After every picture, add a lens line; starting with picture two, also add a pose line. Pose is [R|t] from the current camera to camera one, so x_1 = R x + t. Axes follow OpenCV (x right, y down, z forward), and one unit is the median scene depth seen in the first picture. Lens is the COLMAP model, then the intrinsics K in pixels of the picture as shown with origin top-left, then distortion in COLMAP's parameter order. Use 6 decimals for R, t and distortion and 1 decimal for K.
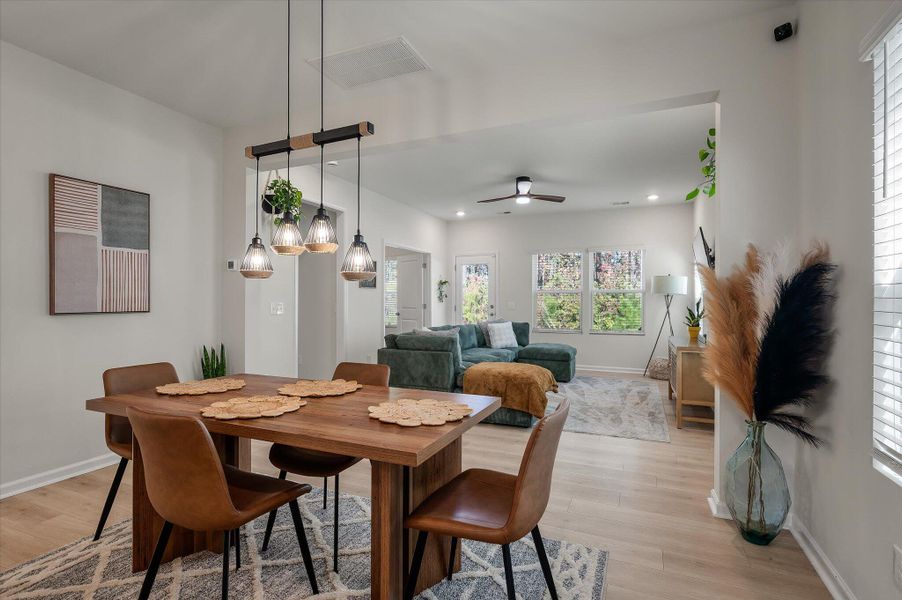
lens RADIAL K [[434.7, 0, 427.6], [0, 434.7, 304.4], [0, 0, 1]] dist [-0.012529, 0.000100]
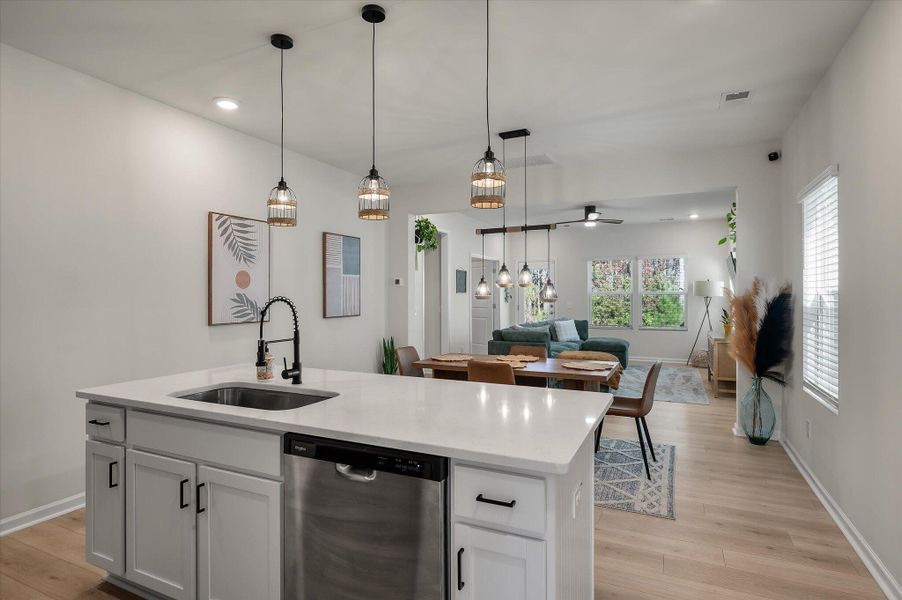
lens RADIAL K [[468.4, 0, 426.5], [0, 468.4, 297.1], [0, 0, 1]] dist [-0.020124, 0.000394]
pose [[0.999342, -0.004000, -0.036053, -0.252595], [0.003888, 0.999987, -0.003191, -0.029461], [0.036065, 0.003048, 0.999345, -0.454528]]
